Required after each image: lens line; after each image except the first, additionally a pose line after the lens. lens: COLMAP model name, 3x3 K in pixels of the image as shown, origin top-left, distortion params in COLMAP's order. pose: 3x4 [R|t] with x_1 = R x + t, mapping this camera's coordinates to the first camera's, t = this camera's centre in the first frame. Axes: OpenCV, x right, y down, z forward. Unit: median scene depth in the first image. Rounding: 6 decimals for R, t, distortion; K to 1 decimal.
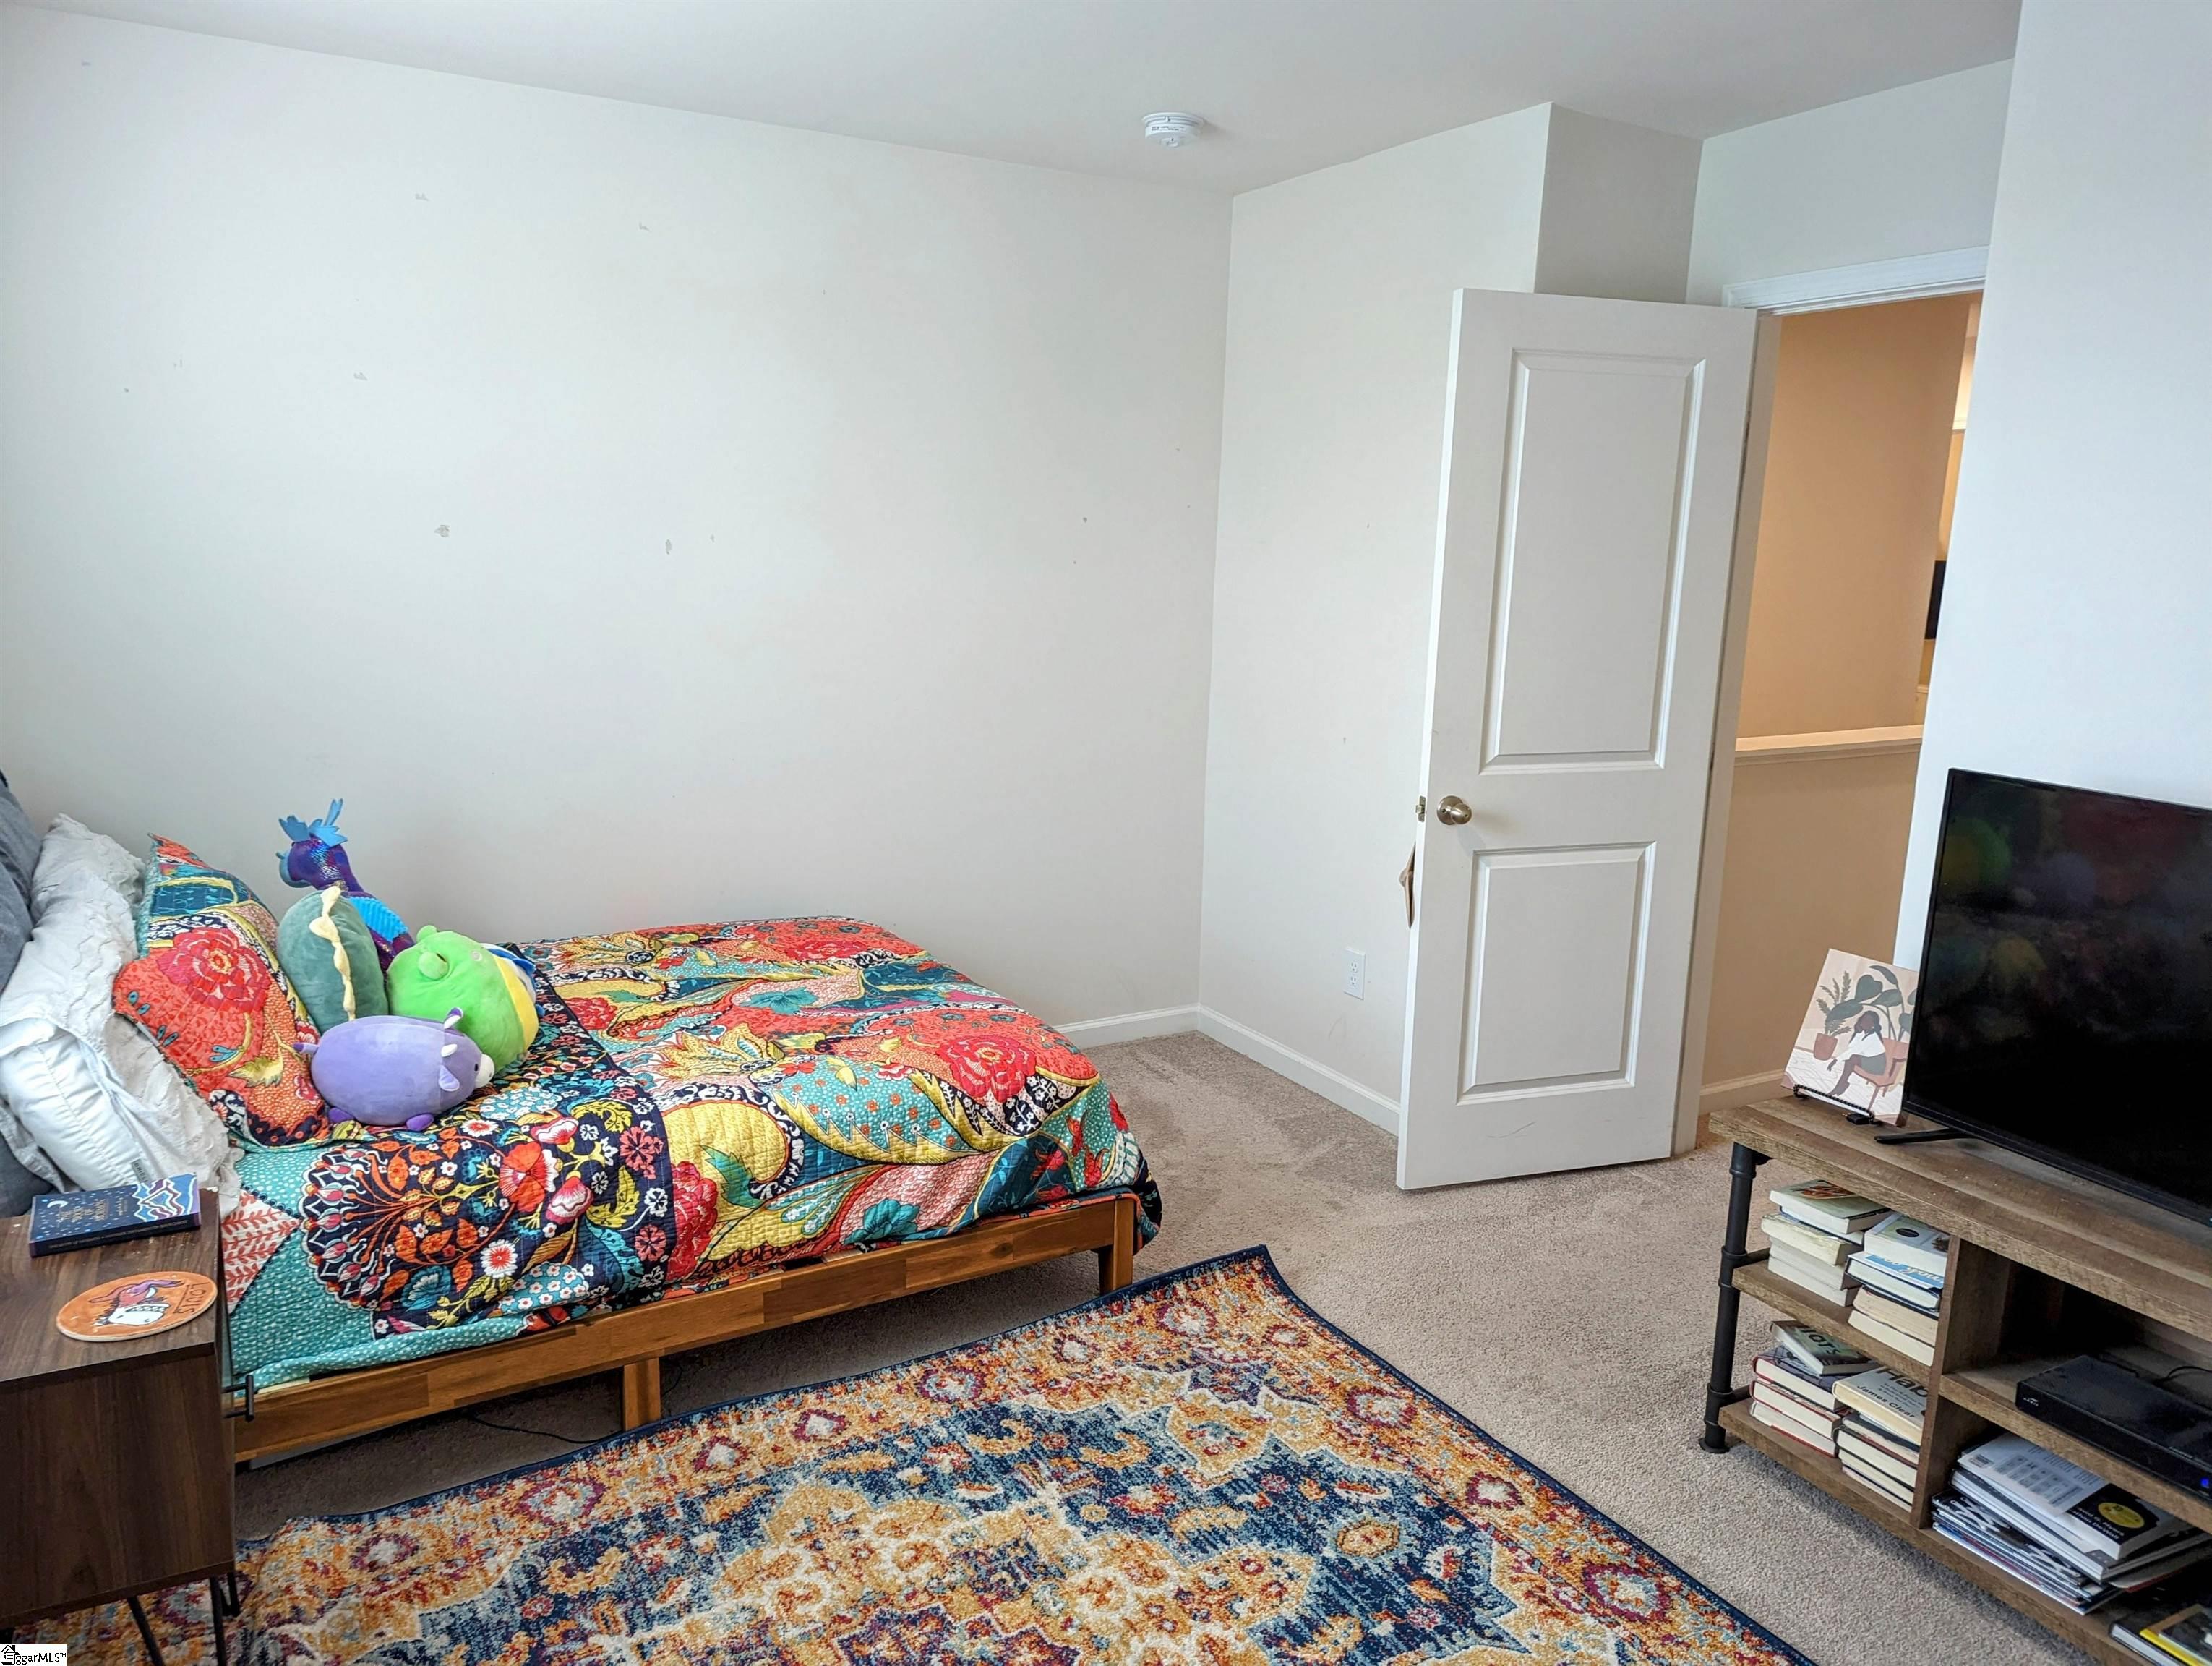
lens RADIAL K [[1563.6, 0, 1103.6], [0, 1563.6, 839.5], [0, 0, 1]] dist [0.054386, -0.009470]
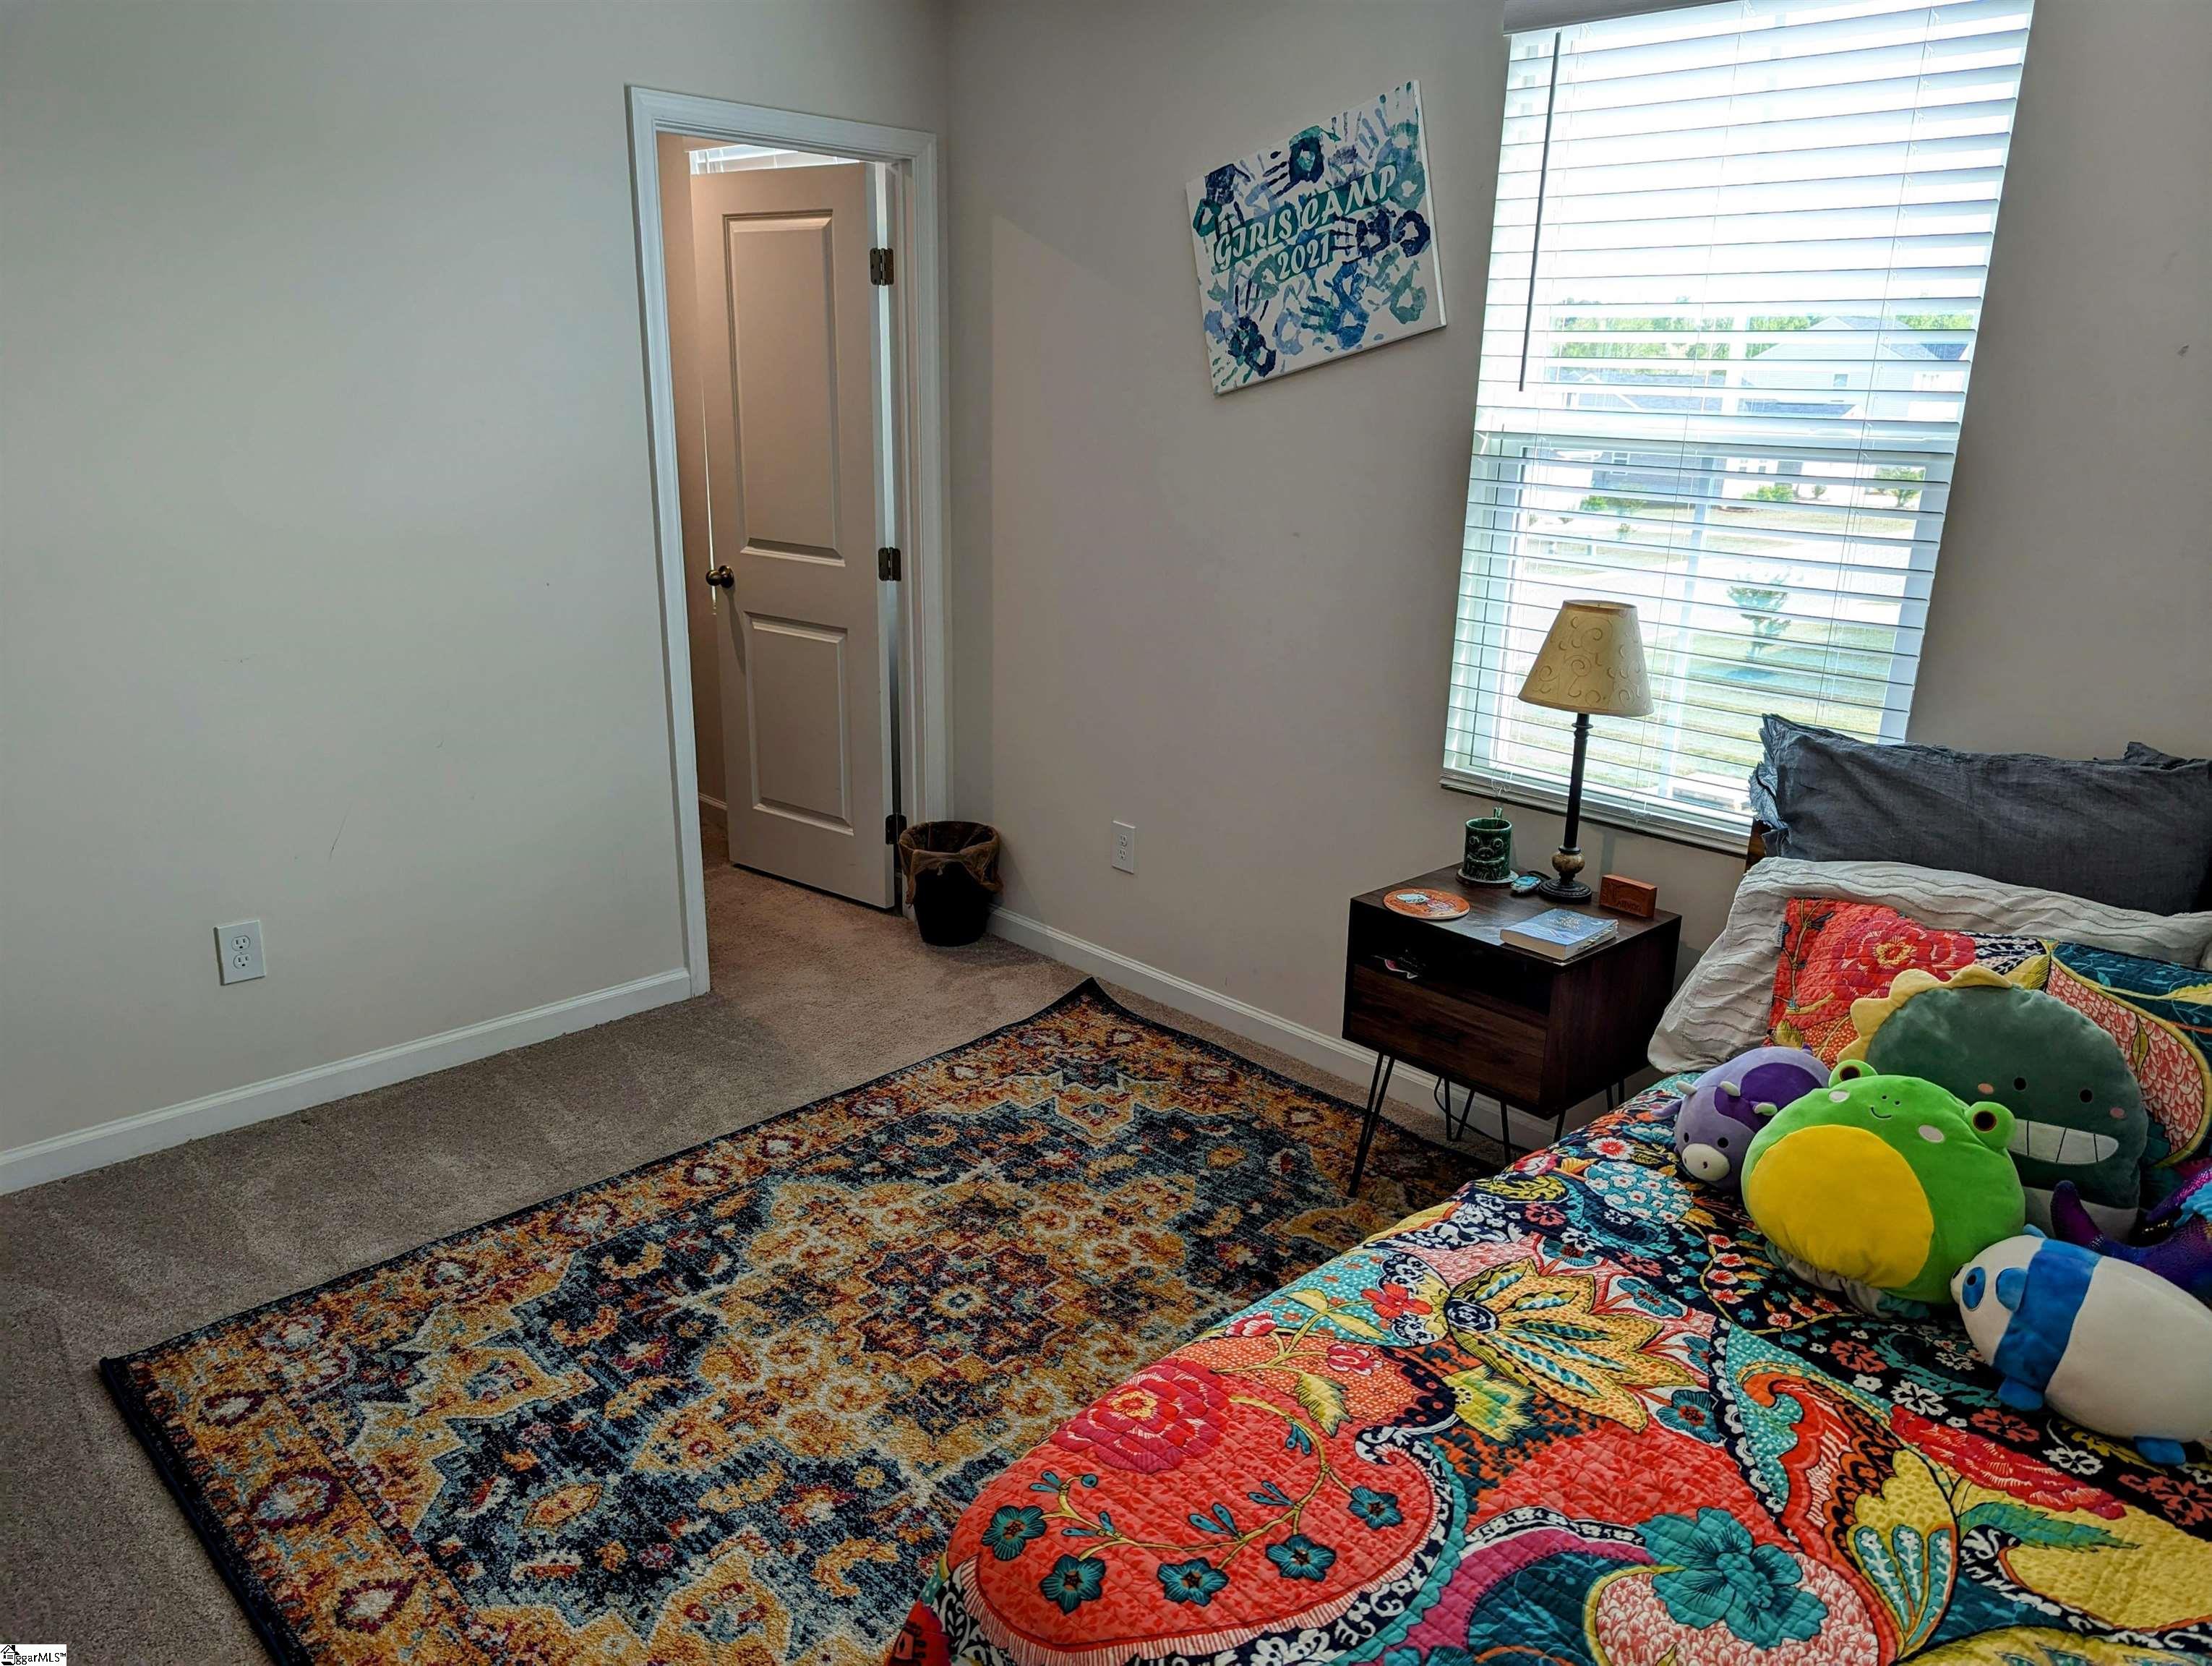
lens RADIAL K [[1563.6, 0, 1111.0], [0, 1563.6, 825.8], [0, 0, 1]] dist [0.054386, -0.009470]
pose [[-0.967093, 0.027543, -0.252928, 0.081943], [-0.093752, 0.885592, 0.454904, -0.353613], [0.236520, 0.463647, -0.853867, 1.672392]]
